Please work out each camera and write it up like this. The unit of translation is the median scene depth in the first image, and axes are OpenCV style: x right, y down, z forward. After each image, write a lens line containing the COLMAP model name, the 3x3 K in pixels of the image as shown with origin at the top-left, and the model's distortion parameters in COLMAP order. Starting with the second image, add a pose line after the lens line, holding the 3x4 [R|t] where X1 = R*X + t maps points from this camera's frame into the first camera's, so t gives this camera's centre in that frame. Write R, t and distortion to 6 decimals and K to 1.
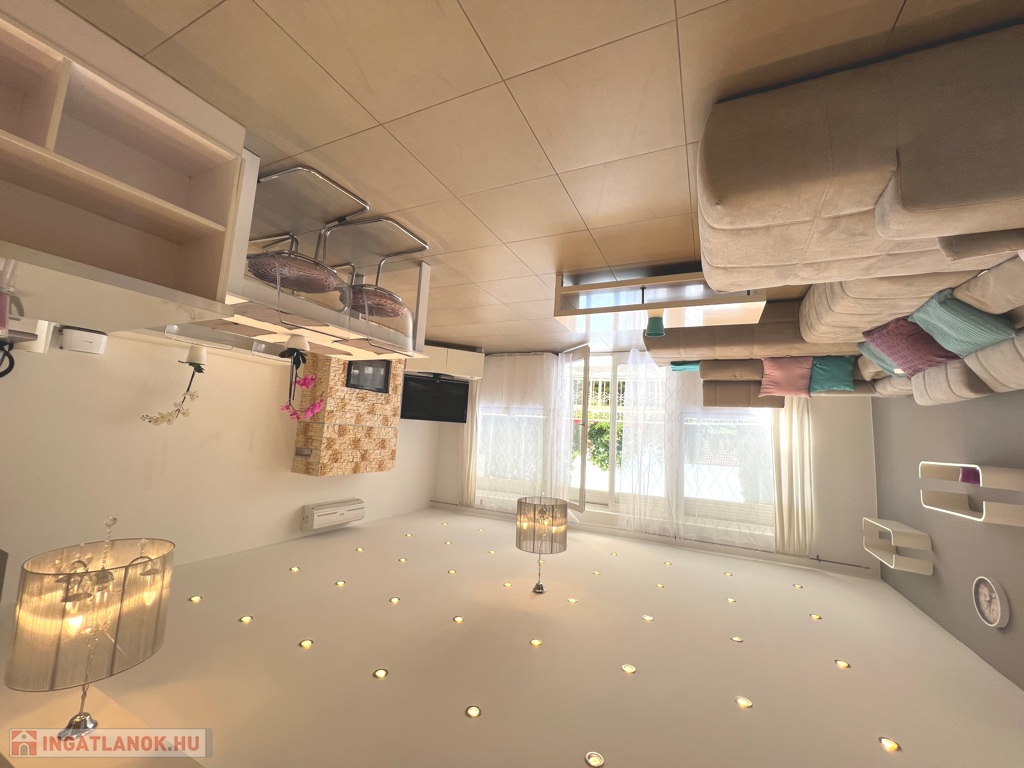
lens RADIAL K [[413.8, 0, 512.0], [0, 413.8, 384.0], [0, 0, 1]] dist [0.002255, -0.000056]
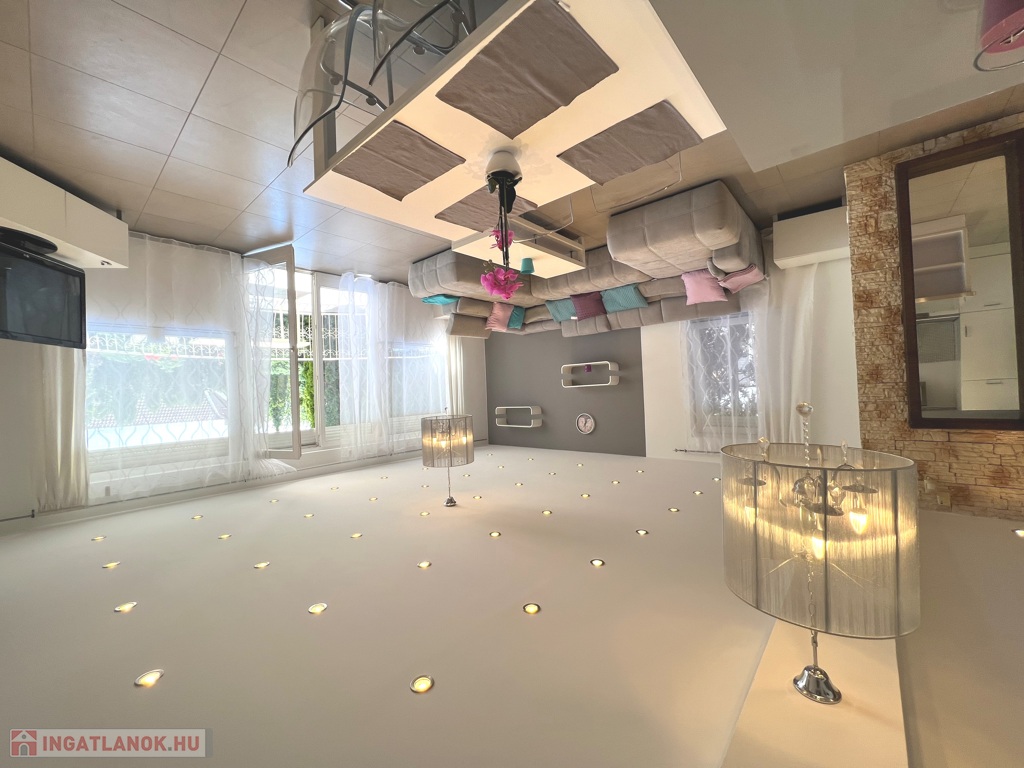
lens RADIAL K [[413.8, 0, 512.0], [0, 413.8, 384.0], [0, 0, 1]] dist [0.002255, -0.000056]
pose [[0.270273, -0.056613, 0.961118, -0.608047], [-0.056002, 0.995655, 0.074395, 0.087646], [-0.961154, -0.073932, 0.265929, 0.435593]]
